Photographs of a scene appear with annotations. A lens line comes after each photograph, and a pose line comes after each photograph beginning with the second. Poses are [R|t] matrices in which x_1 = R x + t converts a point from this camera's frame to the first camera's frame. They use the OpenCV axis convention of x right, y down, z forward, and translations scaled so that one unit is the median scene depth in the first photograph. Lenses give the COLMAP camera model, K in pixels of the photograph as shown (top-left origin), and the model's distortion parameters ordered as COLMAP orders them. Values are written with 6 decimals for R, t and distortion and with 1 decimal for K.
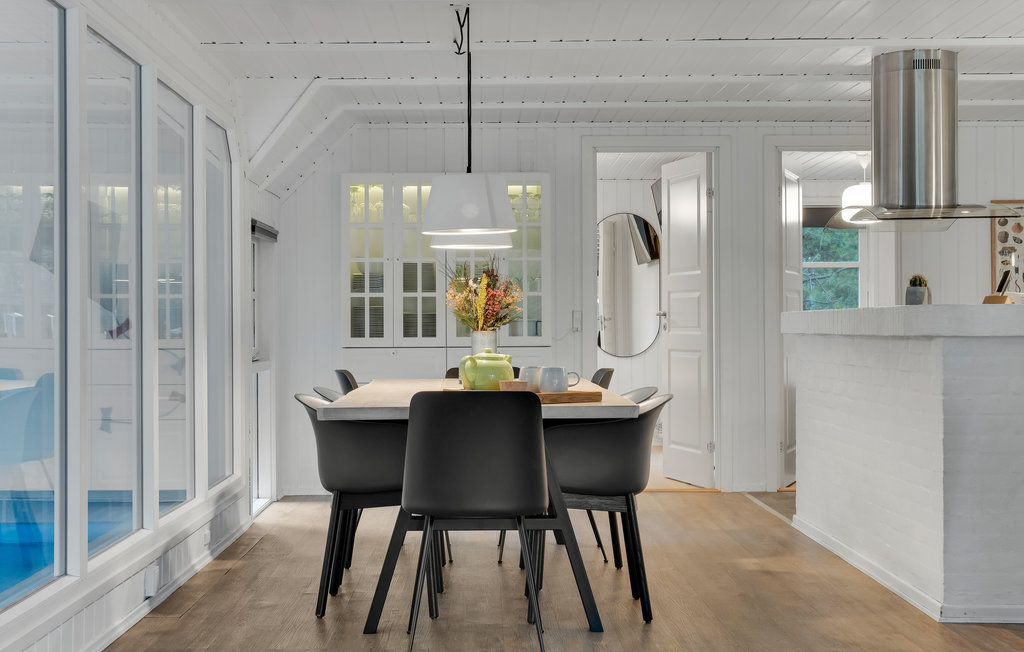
lens RADIAL K [[1389.4, 0, 510.2], [0, 1389.4, 298.3], [0, 0, 1]] dist [-0.001277, 0.028969]
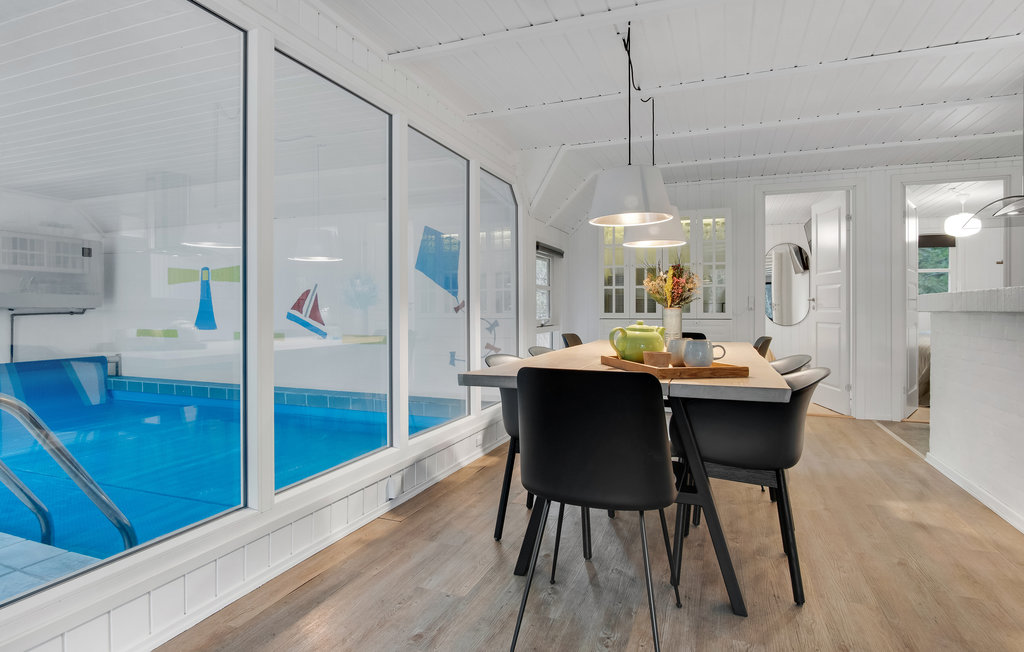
lens RADIAL K [[546.1, 0, 511.6], [0, 546.1, 307.9], [0, 0, 1]] dist [-0.014109, 0.001547]
pose [[0.924639, 0.003180, -0.380830, 0.038540], [0.003165, 0.999866, 0.016034, 0.013003], [0.380831, -0.016031, 0.924506, 0.392072]]
